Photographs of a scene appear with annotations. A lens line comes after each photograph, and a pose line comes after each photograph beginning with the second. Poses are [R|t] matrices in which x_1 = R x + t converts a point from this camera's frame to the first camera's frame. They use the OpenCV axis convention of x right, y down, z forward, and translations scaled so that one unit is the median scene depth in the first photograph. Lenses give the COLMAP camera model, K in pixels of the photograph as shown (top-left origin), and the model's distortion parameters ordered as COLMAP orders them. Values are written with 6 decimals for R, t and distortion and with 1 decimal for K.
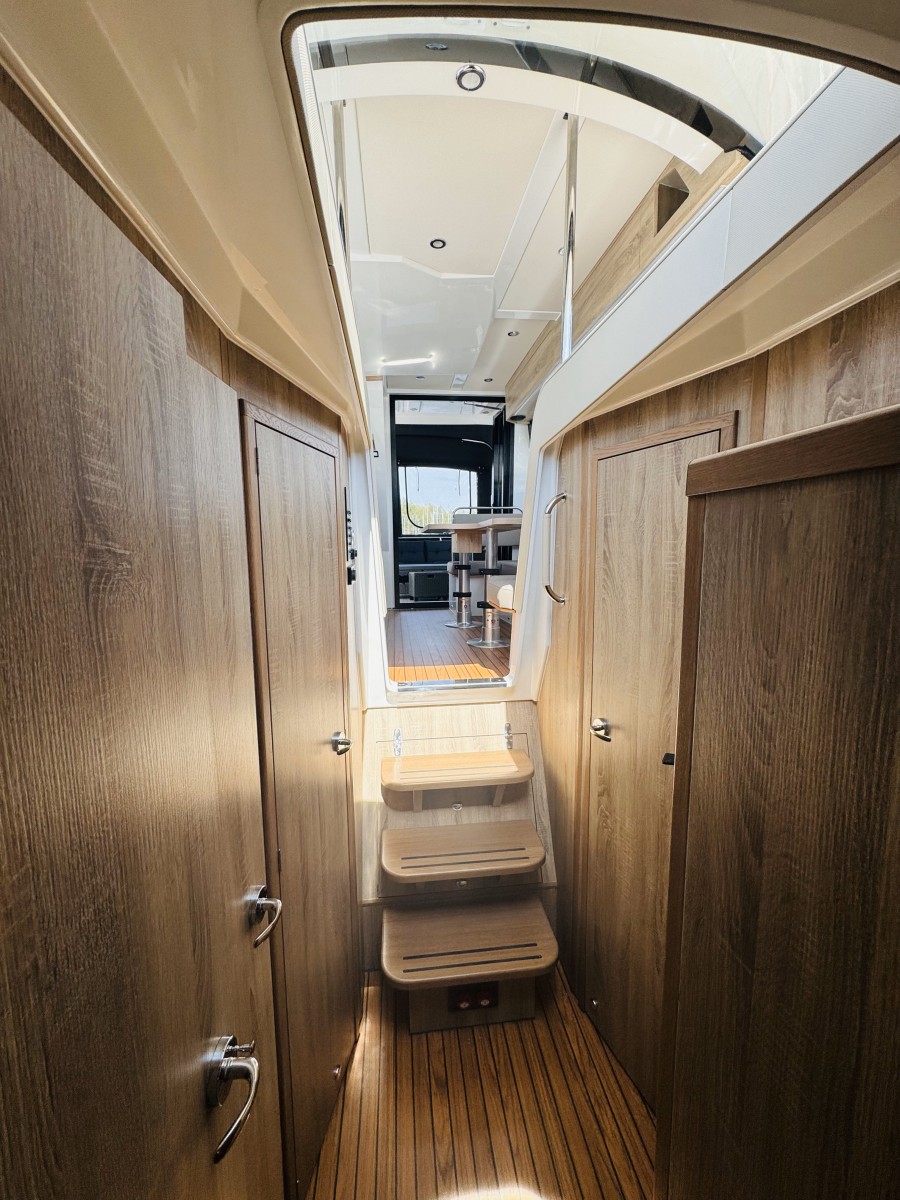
lens RADIAL K [[477.4, 0, 450.8], [0, 477.4, 602.8], [0, 0, 1]] dist [-0.000786, -0.000450]
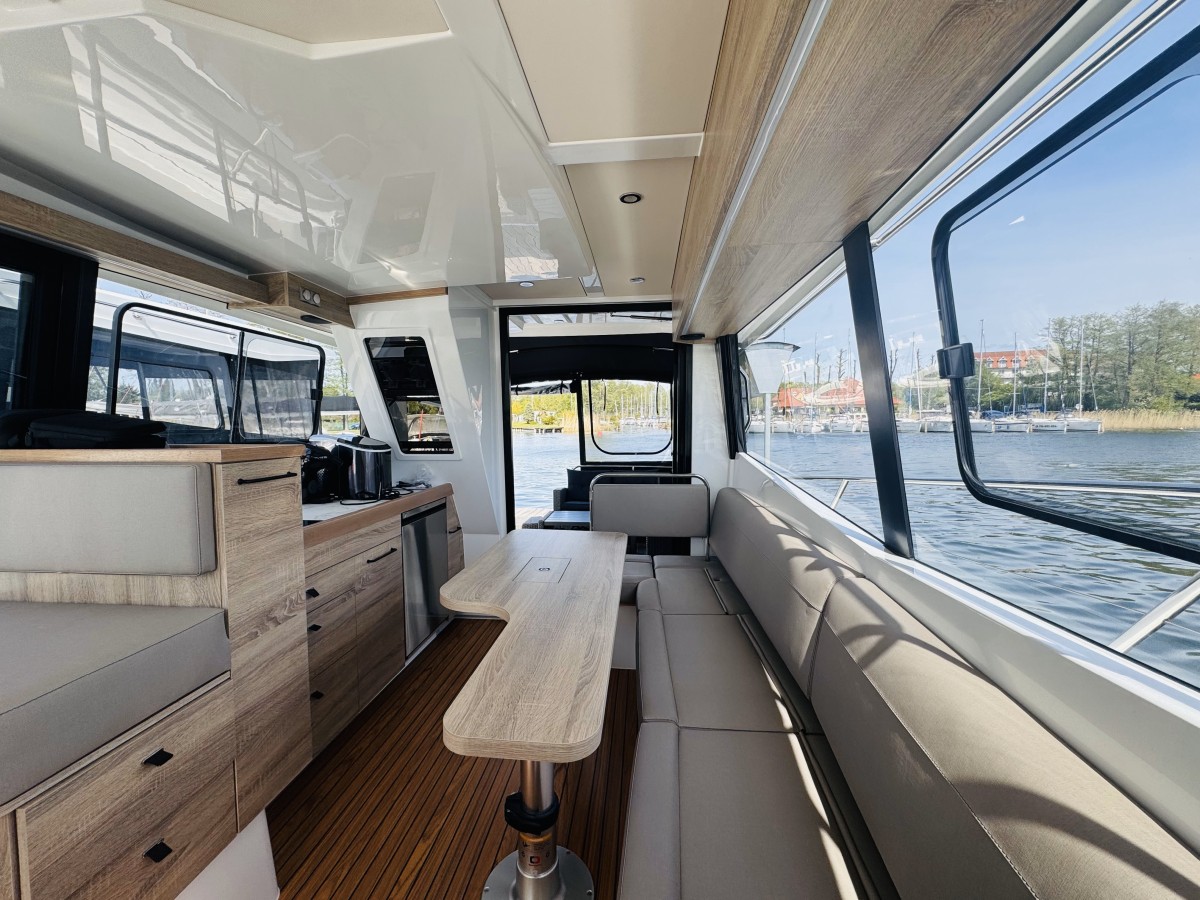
lens RADIAL K [[479.0, 0, 597.1], [0, 479.0, 446.0], [0, 0, 1]] dist [-0.002669, 0.000956]
pose [[0.977407, 0.017813, -0.210615, 0.153173], [-0.033286, 0.996981, -0.070154, -0.205325], [0.208729, 0.075579, 0.975049, 0.398441]]
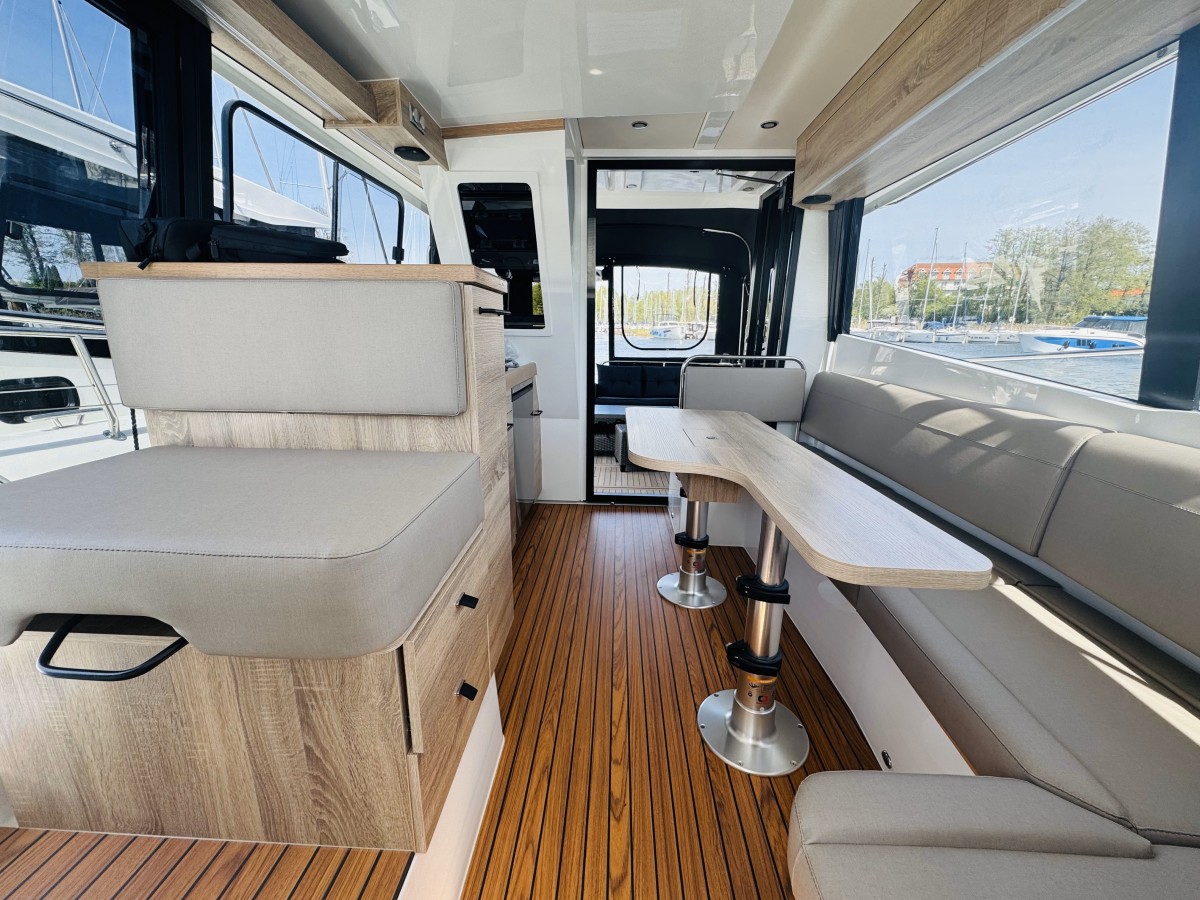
lens RADIAL K [[479.0, 0, 597.1], [0, 479.0, 446.0], [0, 0, 1]] dist [-0.002669, 0.000956]
pose [[0.986643, 0.064790, -0.149459, -0.007042], [-0.047069, 0.991754, 0.119200, -0.163142], [0.155950, -0.110573, 0.981557, 0.397780]]
